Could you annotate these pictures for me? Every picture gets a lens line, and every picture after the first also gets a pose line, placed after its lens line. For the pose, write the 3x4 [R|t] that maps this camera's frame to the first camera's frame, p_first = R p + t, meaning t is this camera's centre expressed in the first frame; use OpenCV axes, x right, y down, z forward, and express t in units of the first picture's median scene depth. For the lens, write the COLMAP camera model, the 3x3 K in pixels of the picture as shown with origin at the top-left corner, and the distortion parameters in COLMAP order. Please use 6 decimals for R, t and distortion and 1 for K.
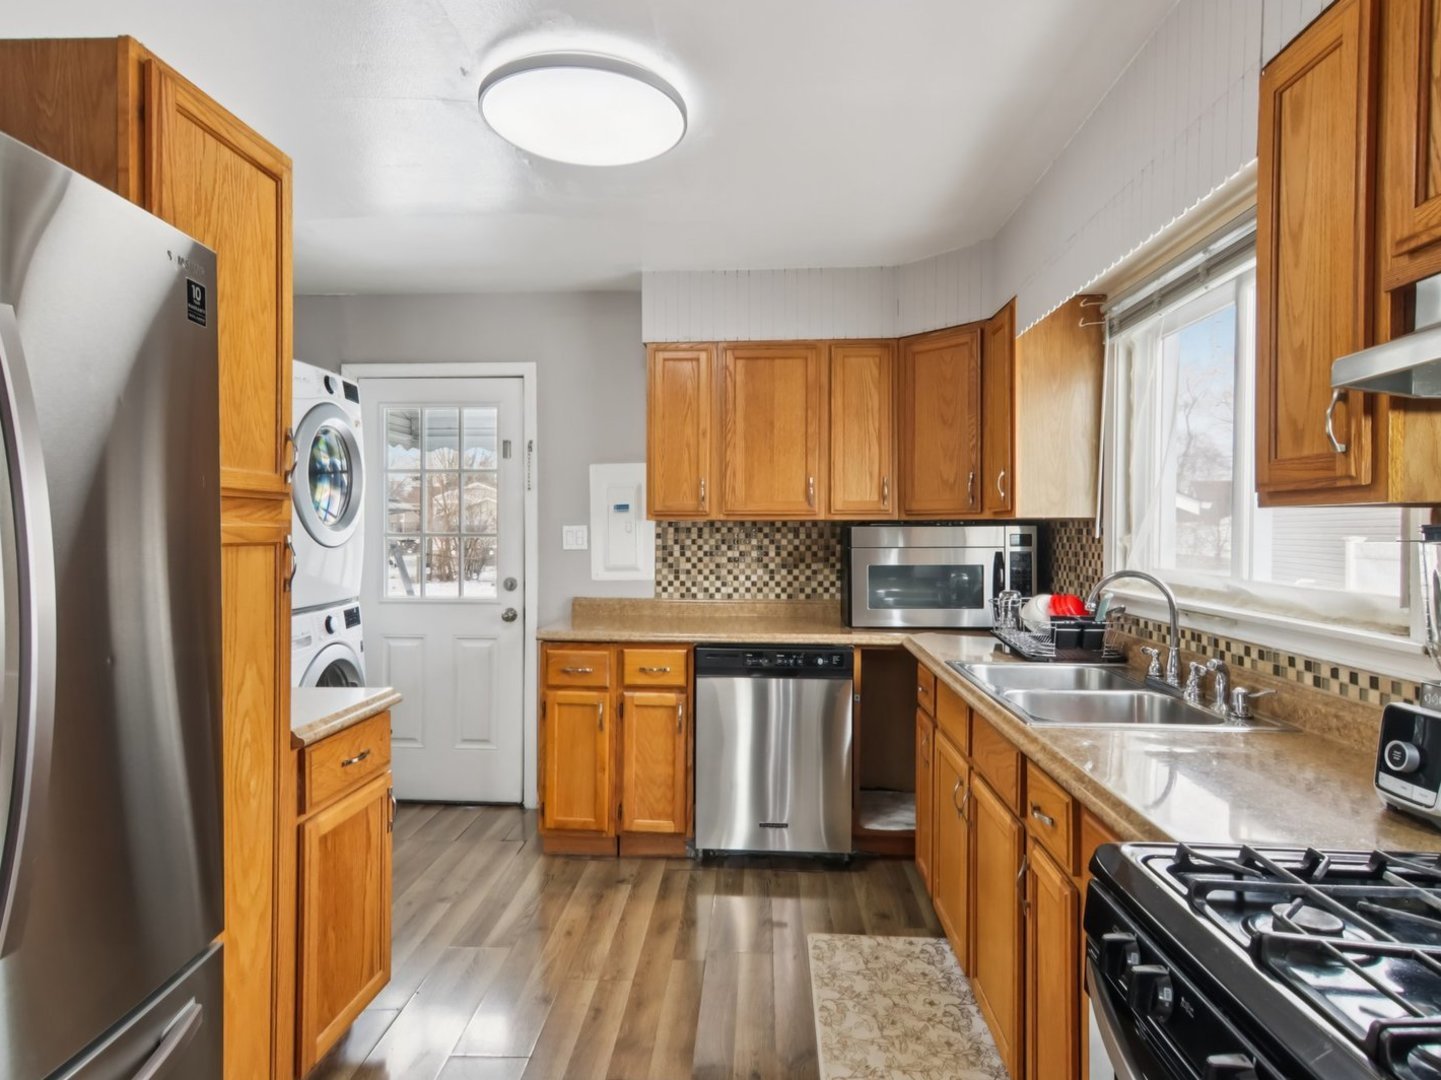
lens RADIAL K [[839.9, 0, 708.7], [0, 839.9, 530.2], [0, 0, 1]] dist [0.019867, -0.004153]
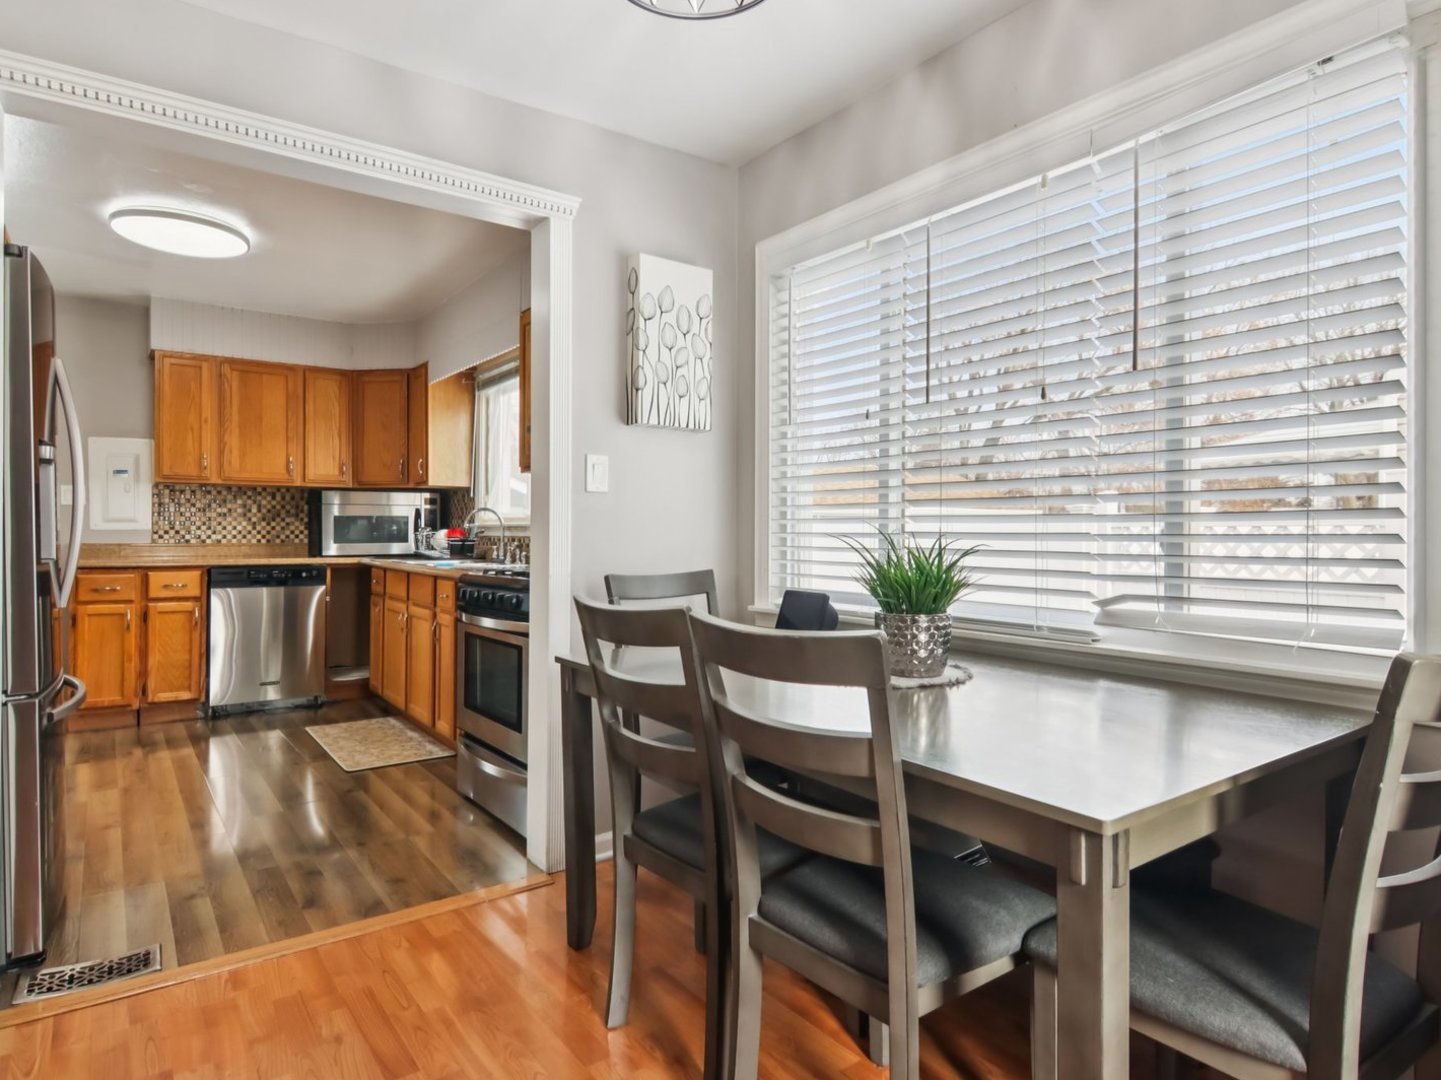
lens RADIAL K [[839.9, 0, 708.7], [0, 839.9, 530.2], [0, 0, 1]] dist [0.019867, -0.004153]
pose [[0.774204, 0.002049, 0.632933, -0.247970], [-0.001492, 0.999998, -0.001412, 0.066836], [-0.632934, 0.000149, 0.774205, -0.615293]]
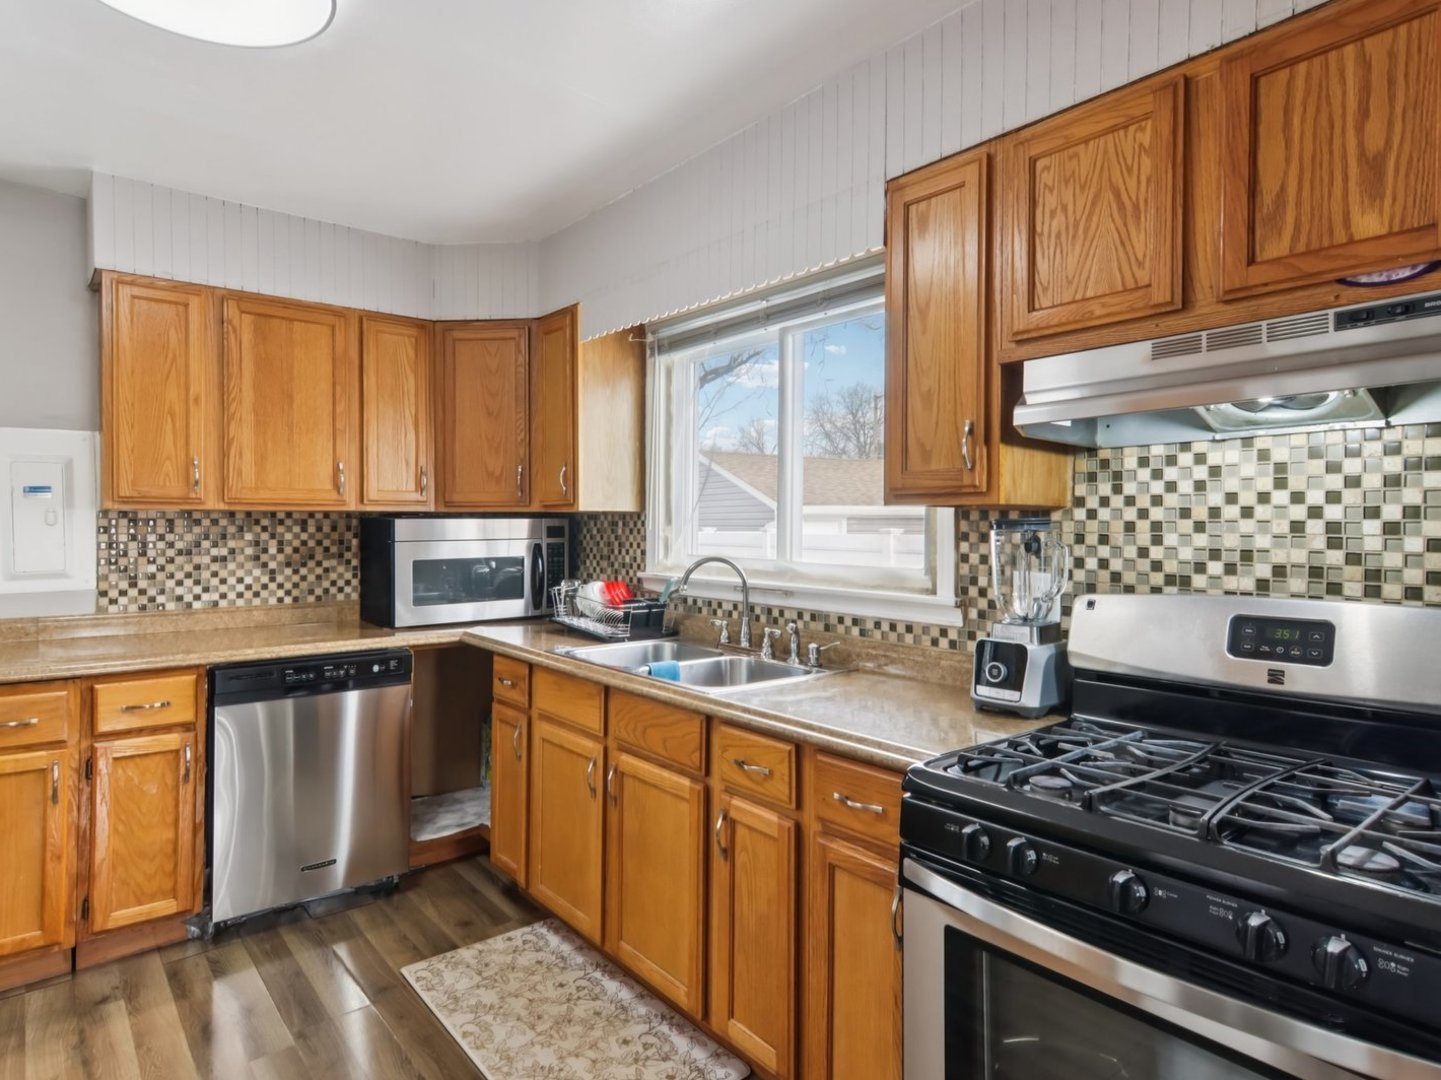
lens RADIAL K [[839.5, 0, 713.3], [0, 839.5, 527.2], [0, 0, 1]] dist [0.020867, 0.001536]
pose [[0.731092, -0.003797, 0.682268, -0.194820], [-0.000078, 0.999984, 0.005649, -0.000048], [-0.682279, -0.004184, 0.731080, 0.084880]]
